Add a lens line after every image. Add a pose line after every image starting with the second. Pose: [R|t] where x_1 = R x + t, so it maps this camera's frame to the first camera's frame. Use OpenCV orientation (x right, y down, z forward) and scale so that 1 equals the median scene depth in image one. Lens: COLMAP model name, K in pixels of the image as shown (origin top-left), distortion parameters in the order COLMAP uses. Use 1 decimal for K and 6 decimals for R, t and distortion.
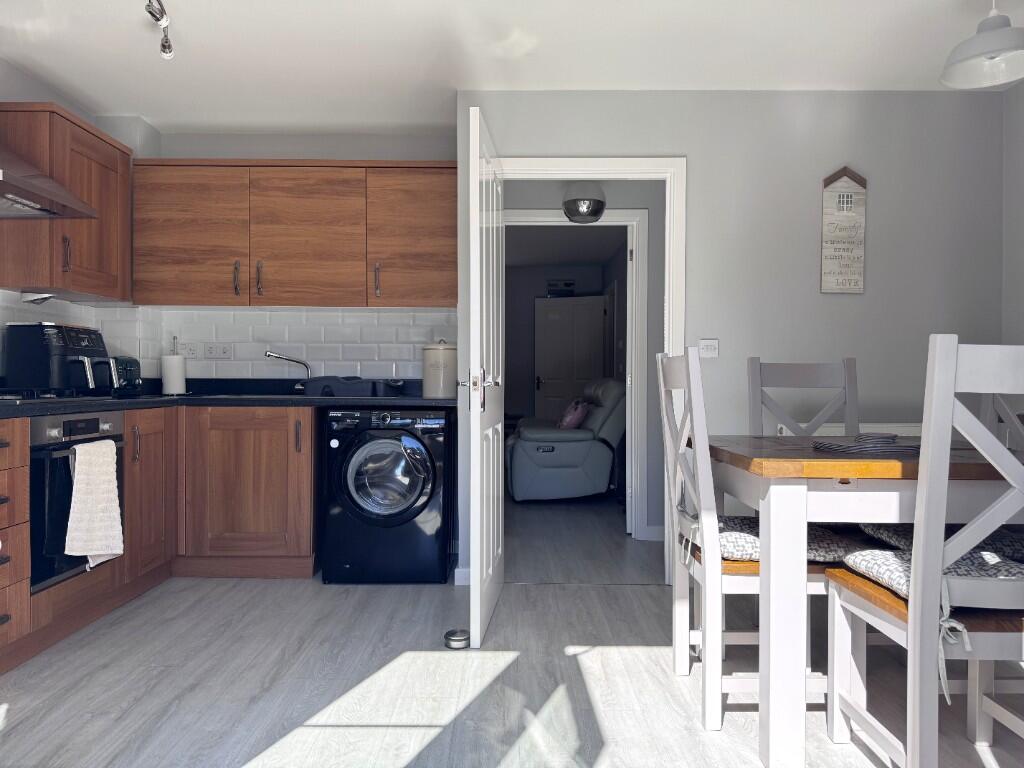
lens RADIAL K [[719.0, 0, 512.0], [0, 719.0, 384.0], [0, 0, 1]] dist [0.073891, -0.082408]
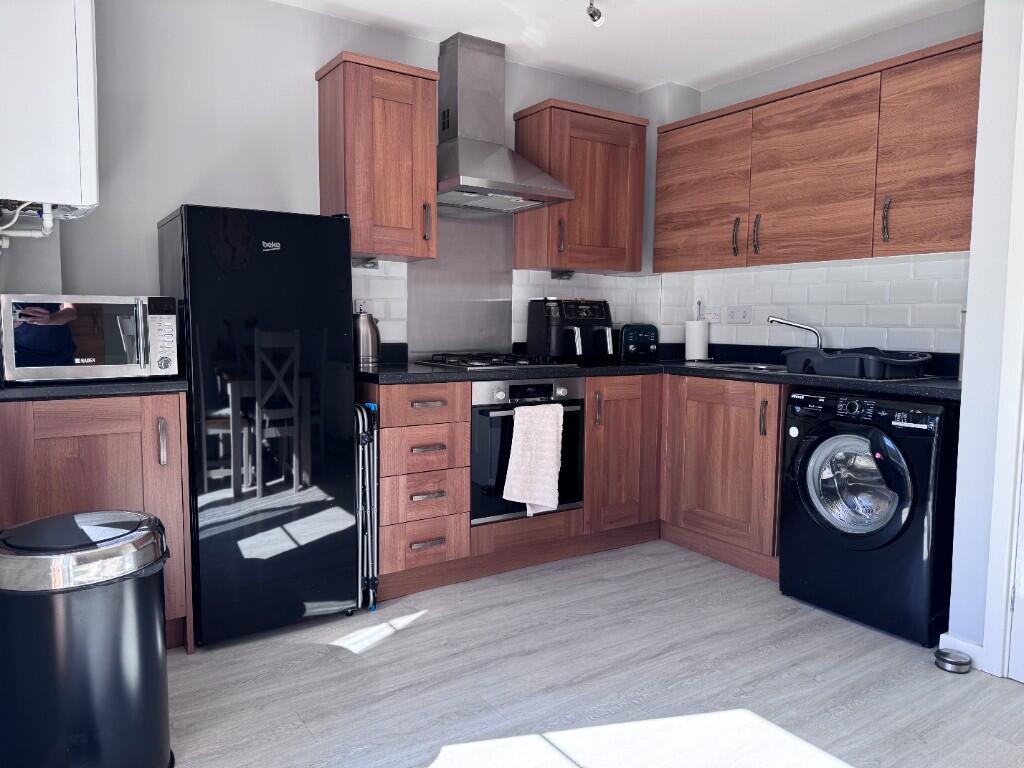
lens RADIAL K [[719.0, 0, 512.0], [0, 719.0, 384.0], [0, 0, 1]] dist [0.073891, -0.082408]
pose [[0.565579, 0.074380, -0.821333, 0.242154], [-0.015831, 0.996720, 0.079361, -0.031480], [0.824542, -0.031882, 0.564901, 0.264873]]
